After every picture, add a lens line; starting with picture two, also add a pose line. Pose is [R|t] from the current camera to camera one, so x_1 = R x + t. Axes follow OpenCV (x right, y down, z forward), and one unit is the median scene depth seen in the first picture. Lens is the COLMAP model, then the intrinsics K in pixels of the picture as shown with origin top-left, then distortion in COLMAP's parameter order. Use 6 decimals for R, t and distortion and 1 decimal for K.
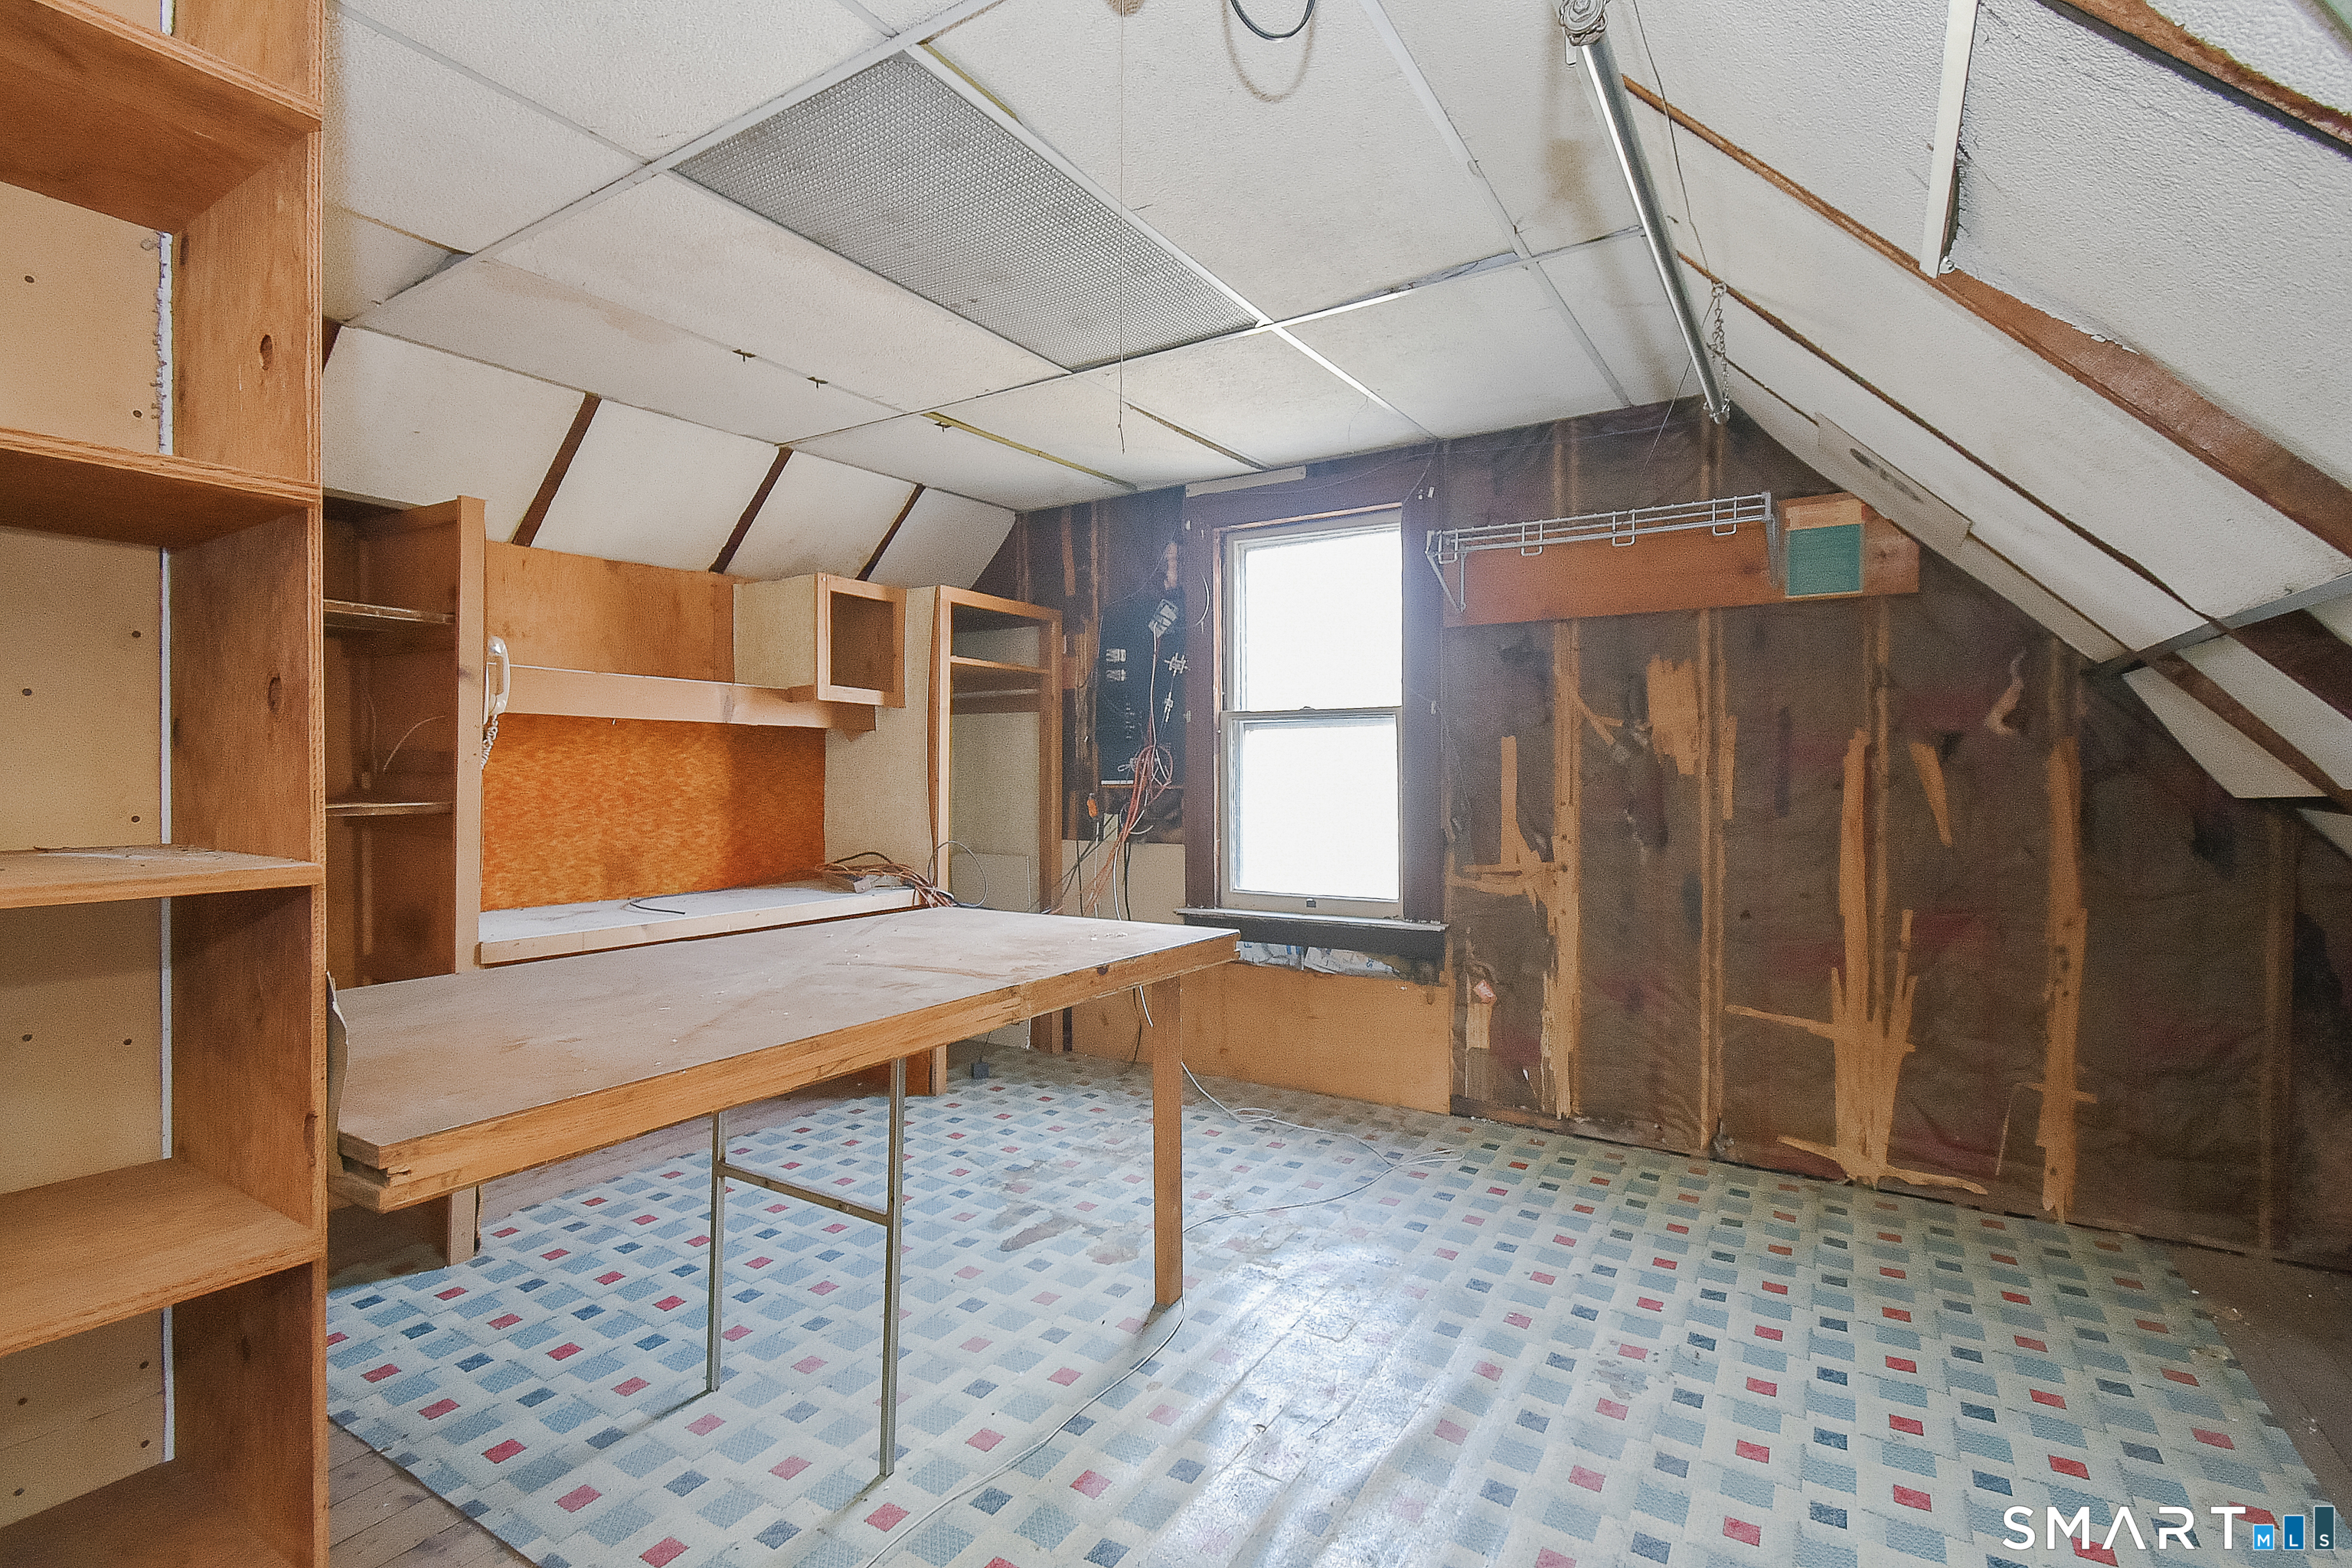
lens RADIAL K [[1069.9, 0, 1183.4], [0, 1069.9, 780.0], [0, 0, 1]] dist [0.002402, -0.005581]
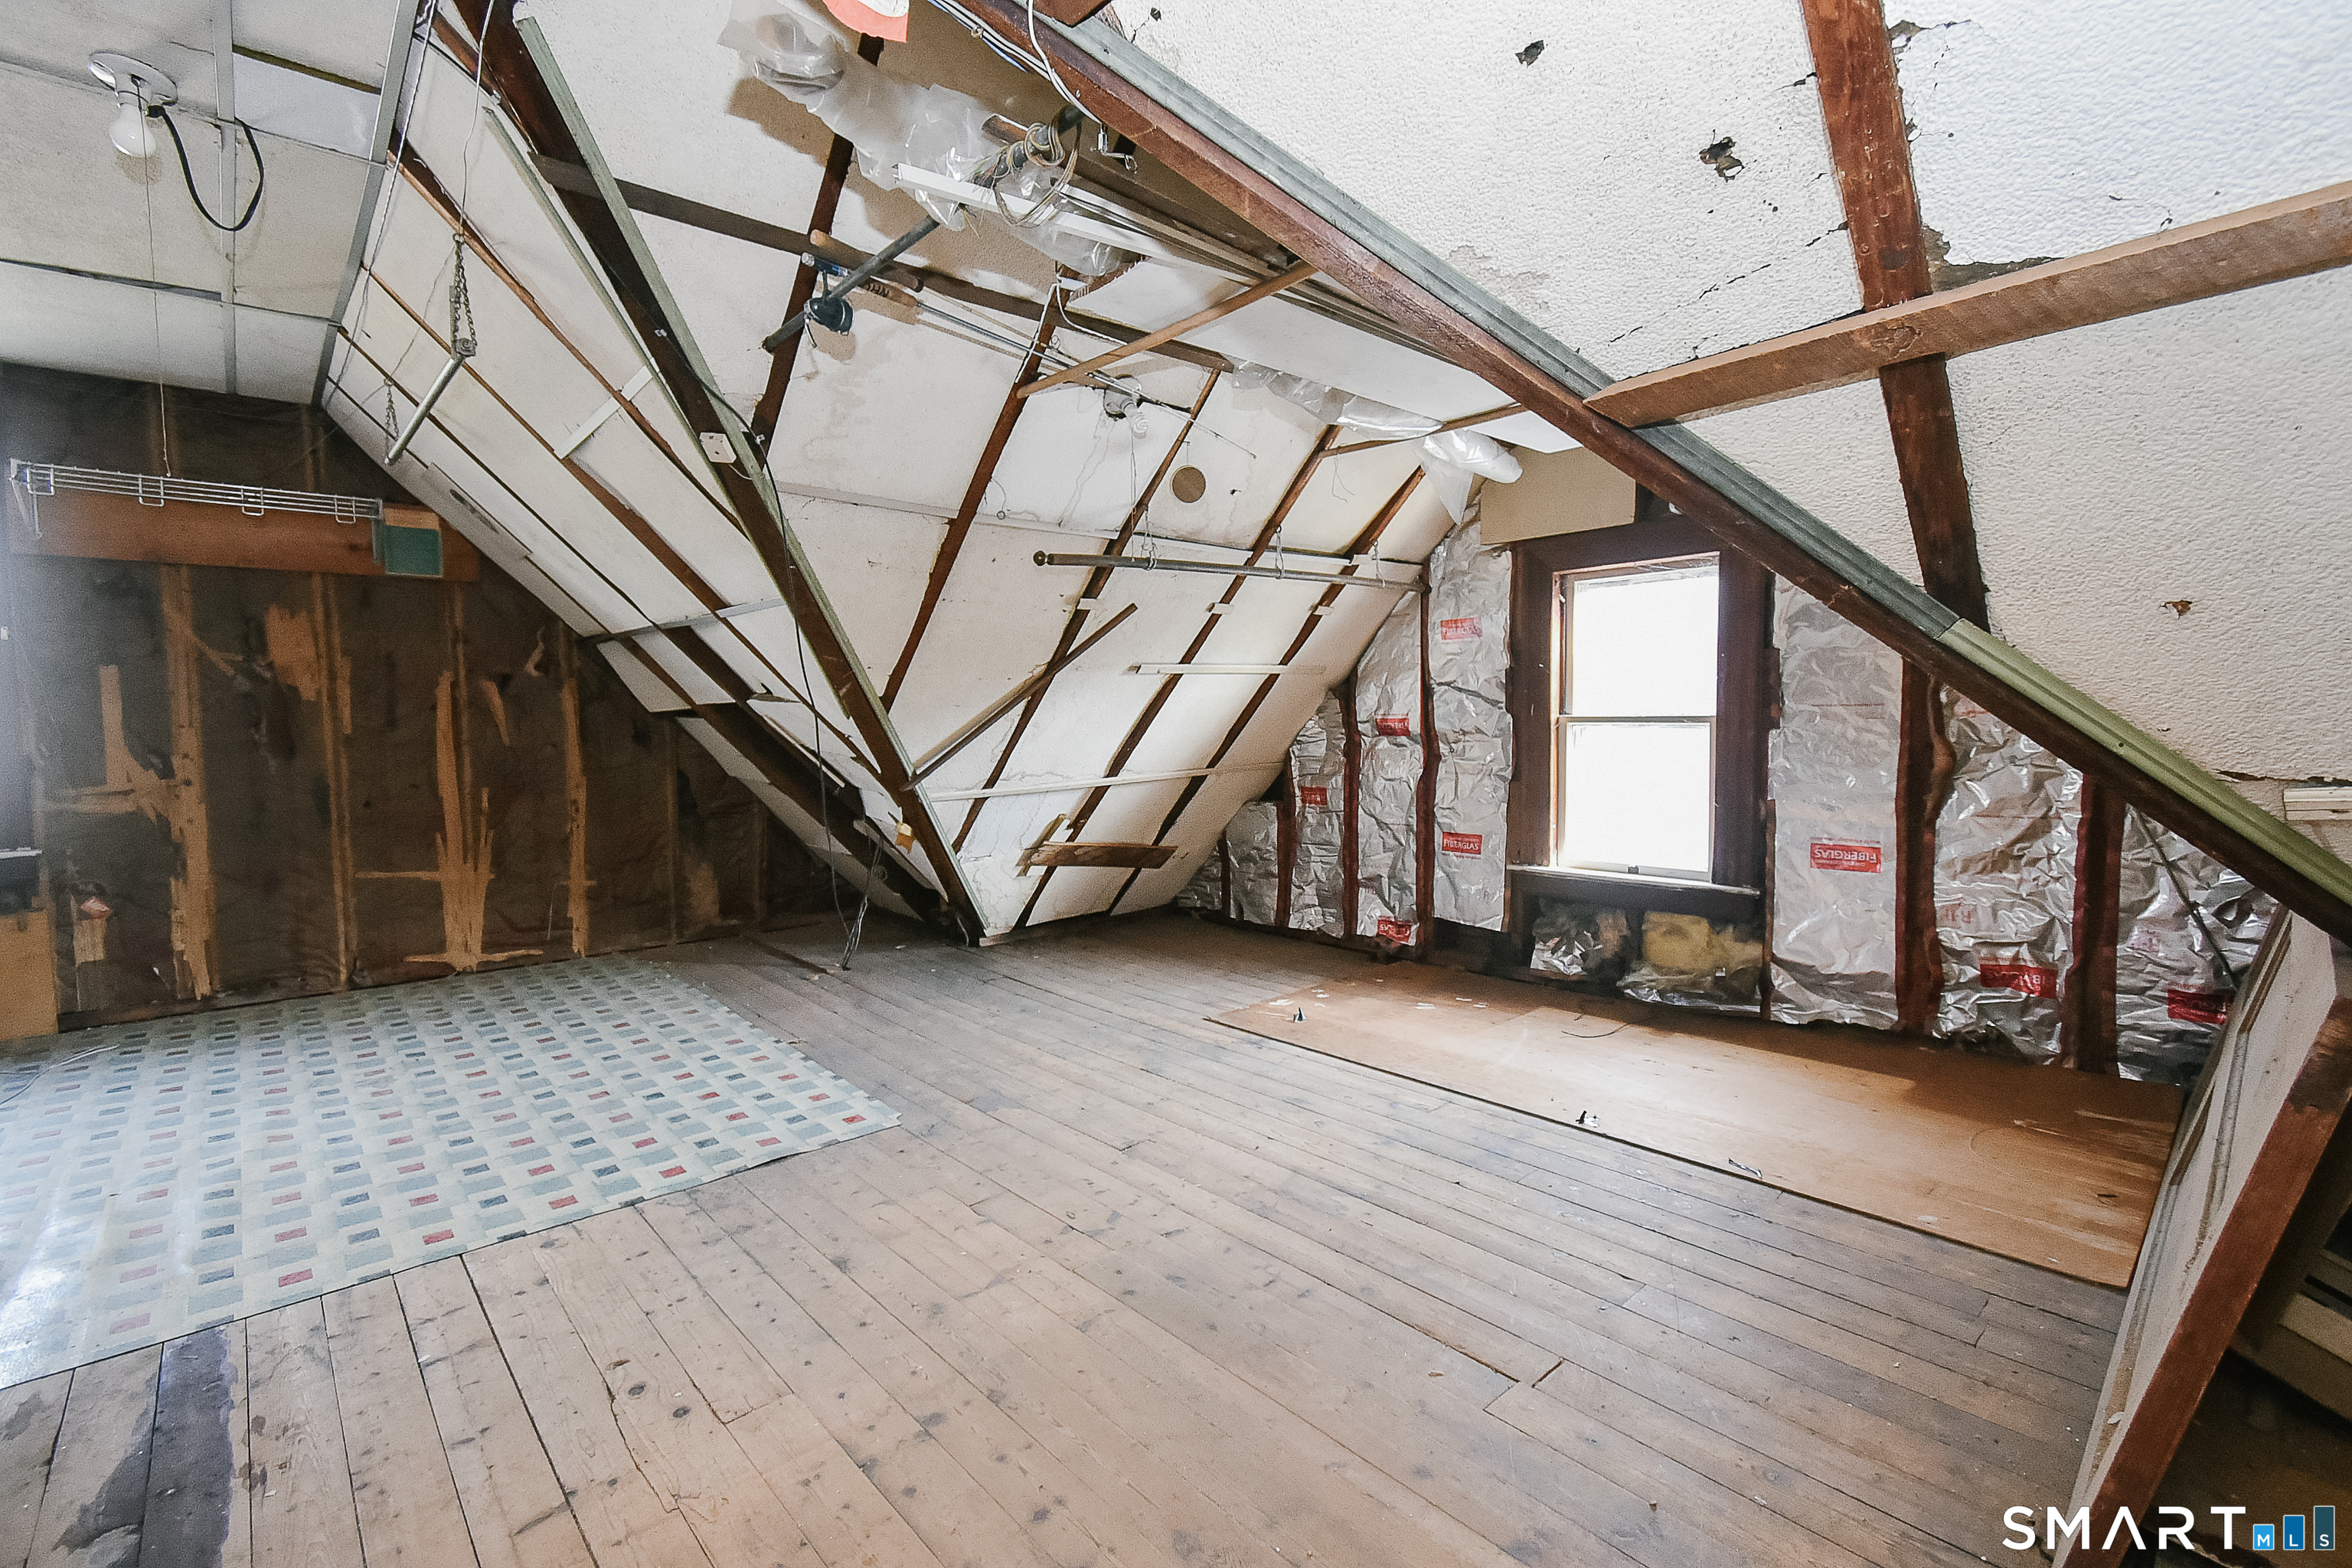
lens RADIAL K [[1032.3, 0, 1174.9], [0, 1032.3, 782.5], [0, 0, 1]] dist [0.007909, -0.005204]
pose [[0.273672, -0.065987, 0.959557, -0.452272], [0.018991, 0.997820, 0.063202, 0.034747], [-0.961636, 0.000927, 0.274328, -0.345941]]
